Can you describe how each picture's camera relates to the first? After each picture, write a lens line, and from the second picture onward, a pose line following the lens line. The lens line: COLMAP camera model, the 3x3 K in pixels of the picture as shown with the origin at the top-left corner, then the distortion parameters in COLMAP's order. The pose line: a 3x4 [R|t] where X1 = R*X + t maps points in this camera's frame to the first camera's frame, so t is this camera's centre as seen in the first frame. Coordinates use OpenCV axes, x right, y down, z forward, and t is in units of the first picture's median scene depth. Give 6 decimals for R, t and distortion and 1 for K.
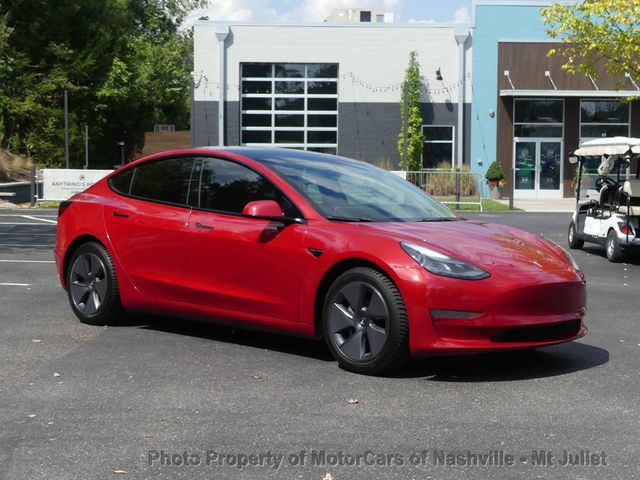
lens RADIAL K [[1111.1, 0, 313.4], [0, 1111.1, 239.5], [0, 0, 1]] dist [0.059696, 0.000000]
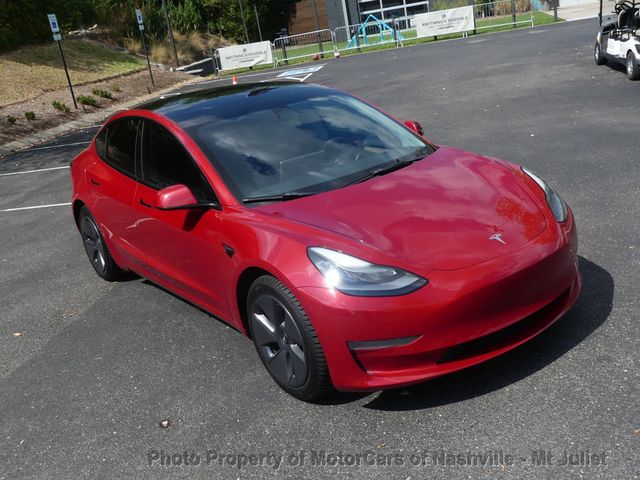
lens RADIAL K [[681.2, 0, 326.7], [0, 681.2, 243.4], [0, 0, 1]] dist [0.003052, 0.000000]
pose [[0.974813, -0.113794, -0.191811, 0.036289], [0.161153, 0.953930, 0.253074, -0.023168], [0.154176, -0.277610, 0.948242, 0.112426]]
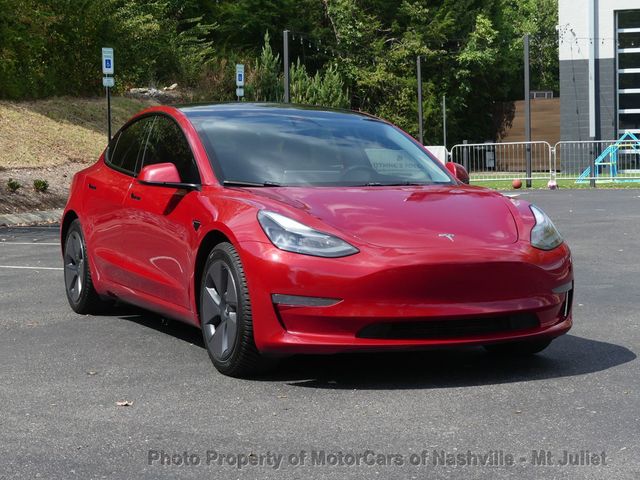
lens RADIAL K [[1321.4, 0, 323.1], [0, 1321.4, 239.7], [0, 0, 1]] dist [-0.036825, 0.000000]
pose [[0.937422, -0.001511, -0.348191, 0.089653], [0.003436, 0.999982, 0.004912, 0.003891], [0.348177, -0.005801, 0.937411, 0.027490]]
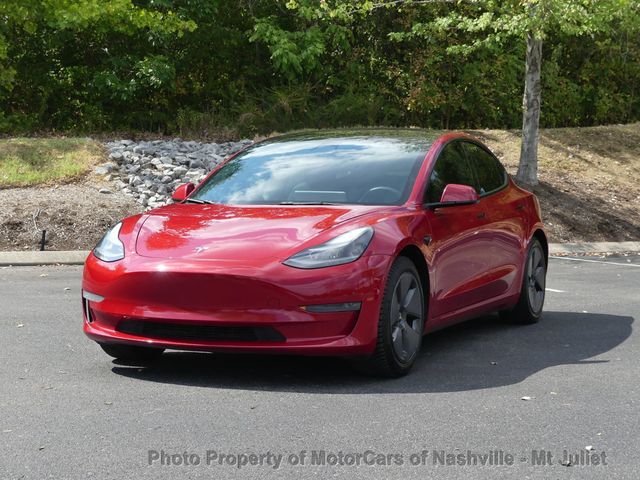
lens RADIAL K [[1321.4, 0, 316.1], [0, 1321.4, 237.7], [0, 0, 1]] dist [-0.036825, 0.000000]
pose [[0.365189, 0.018214, -0.930755, 0.239520], [-0.045547, 0.998961, 0.001678, 0.001373], [0.929819, 0.041781, 0.365639, 0.148981]]
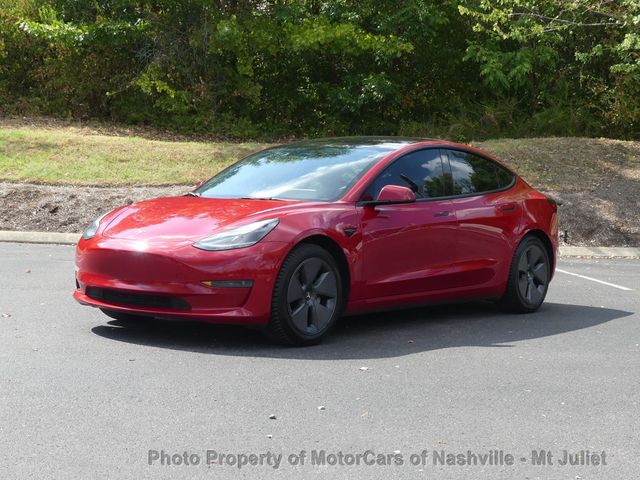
lens RADIAL K [[1171.5, 0, 322.0], [0, 1171.5, 242.6], [0, 0, 1]] dist [-0.000115, 0.000000]
pose [[0.101824, 0.033210, -0.994248, 0.268375], [-0.079288, 0.996534, 0.025166, -0.002057], [0.991638, 0.076269, 0.104104, 0.218851]]
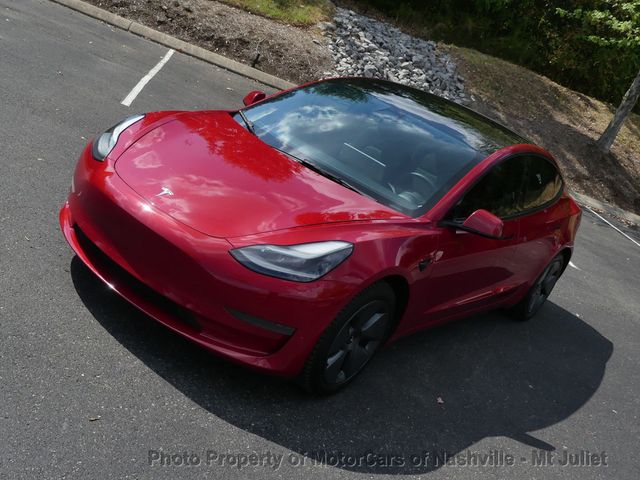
lens RADIAL K [[727.7, 0, 324.0], [0, 727.7, 241.8], [0, 0, 1]] dist [-0.018352, 0.000000]
pose [[0.124794, 0.341581, -0.931530, 0.140240], [-0.412198, 0.871862, 0.264480, -0.025369], [0.902507, 0.350969, 0.249602, 0.204839]]
